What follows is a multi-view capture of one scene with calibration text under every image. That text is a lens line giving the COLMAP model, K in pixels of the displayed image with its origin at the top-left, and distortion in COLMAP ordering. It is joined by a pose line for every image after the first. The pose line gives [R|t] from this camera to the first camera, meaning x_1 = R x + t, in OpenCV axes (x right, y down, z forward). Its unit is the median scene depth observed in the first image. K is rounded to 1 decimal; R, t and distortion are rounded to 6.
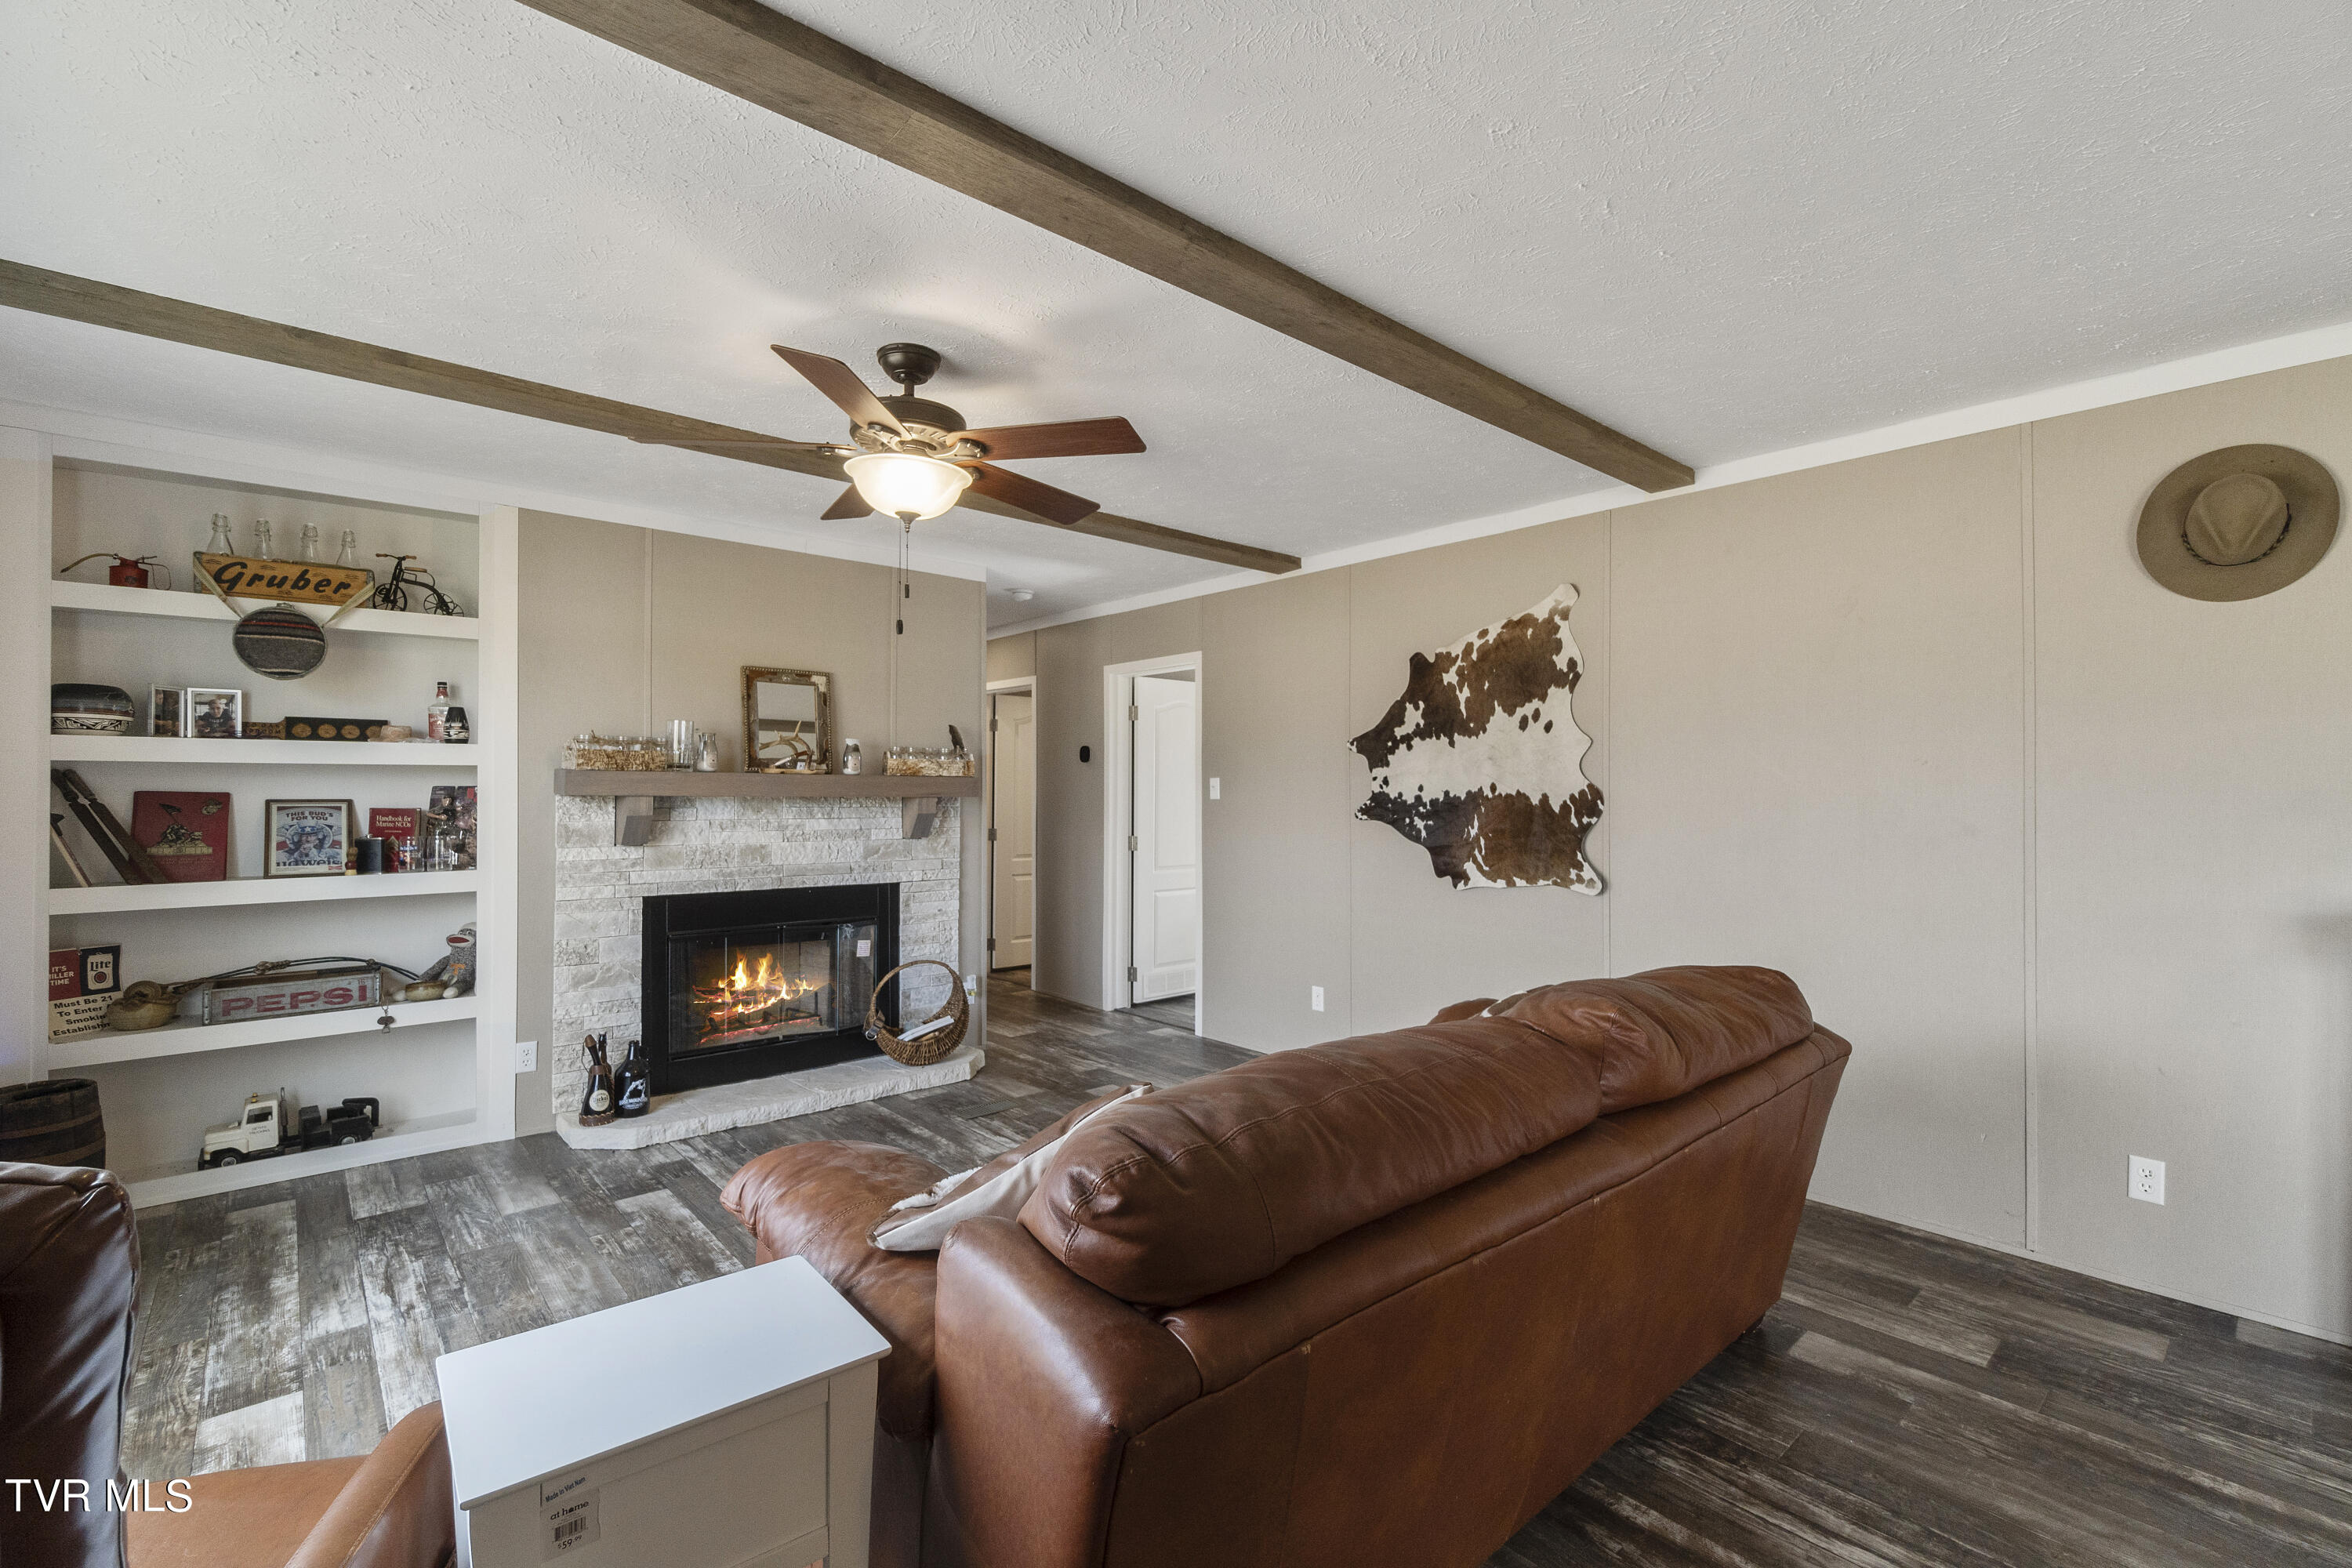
lens RADIAL K [[1025.0, 0, 1178.0], [0, 1025.0, 781.7], [0, 0, 1]] dist [0.001329, 0.000042]
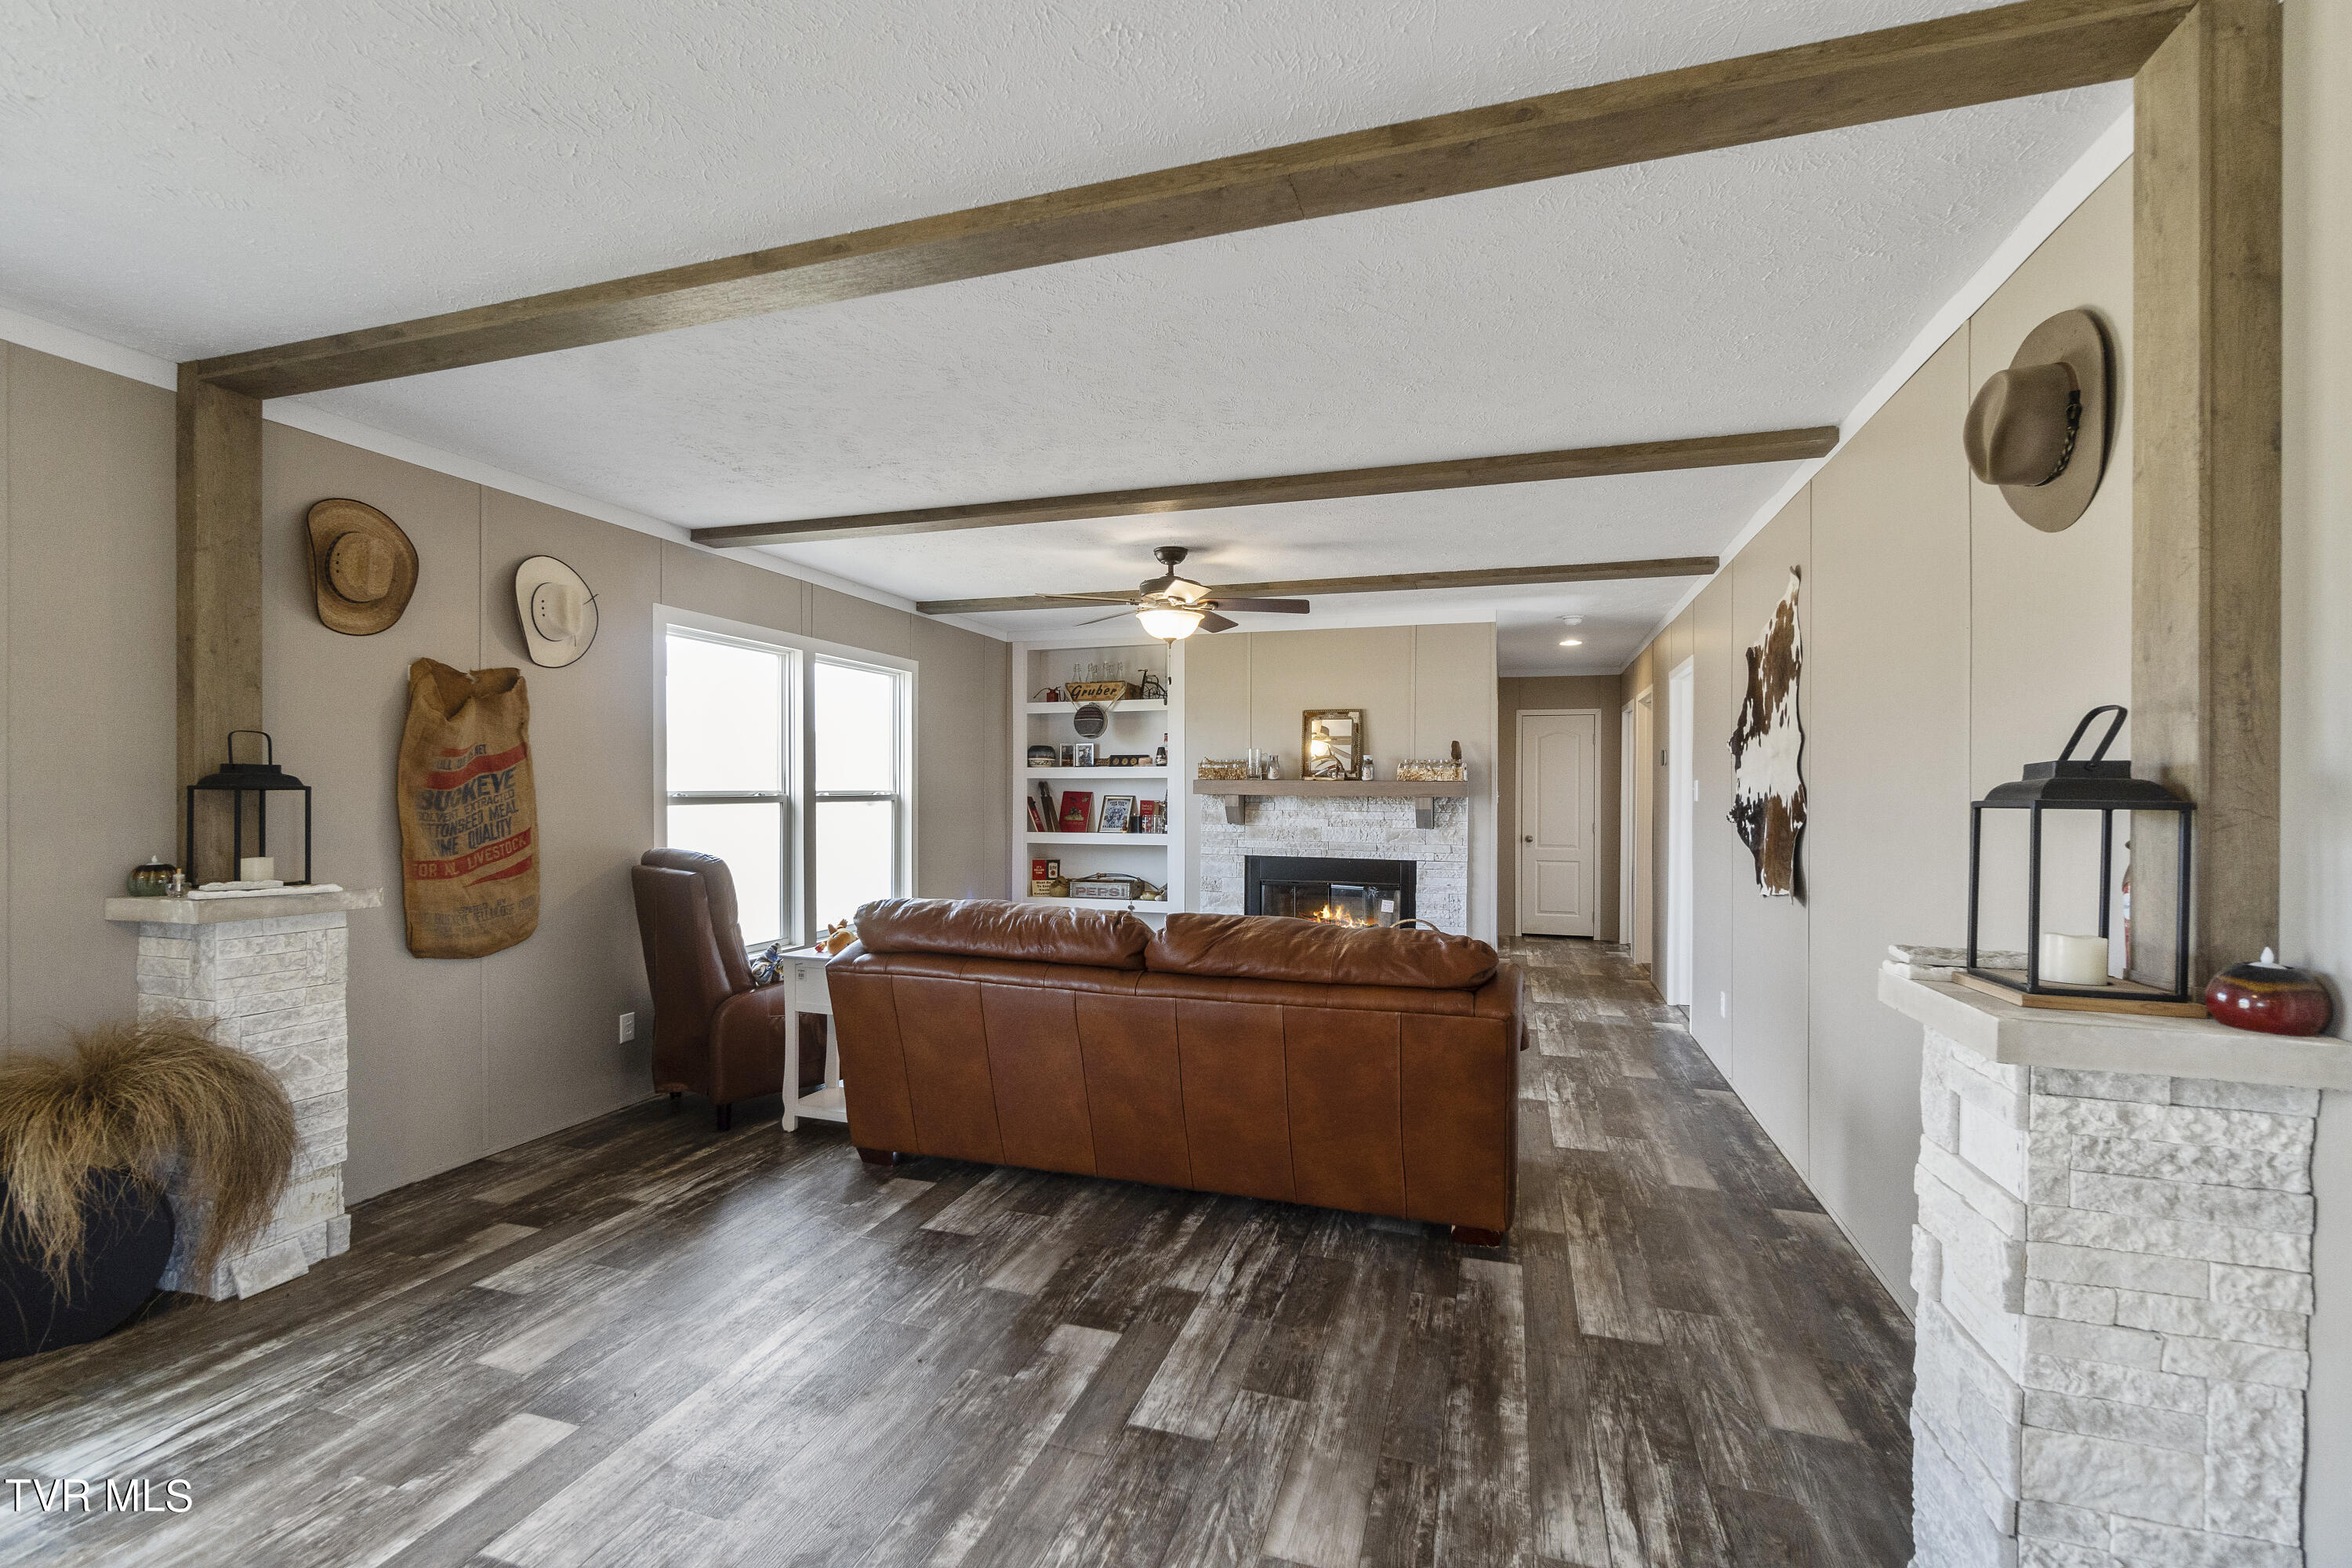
lens RADIAL K [[1022.5, 0, 1174.3], [0, 1022.5, 794.5], [0, 0, 1]] dist [-0.001337, -0.000097]
pose [[0.512534, 0.003388, -0.858660, 0.878228], [0.004519, 0.999968, 0.006643, 0.002059], [0.858655, -0.007285, 0.512502, 0.057923]]
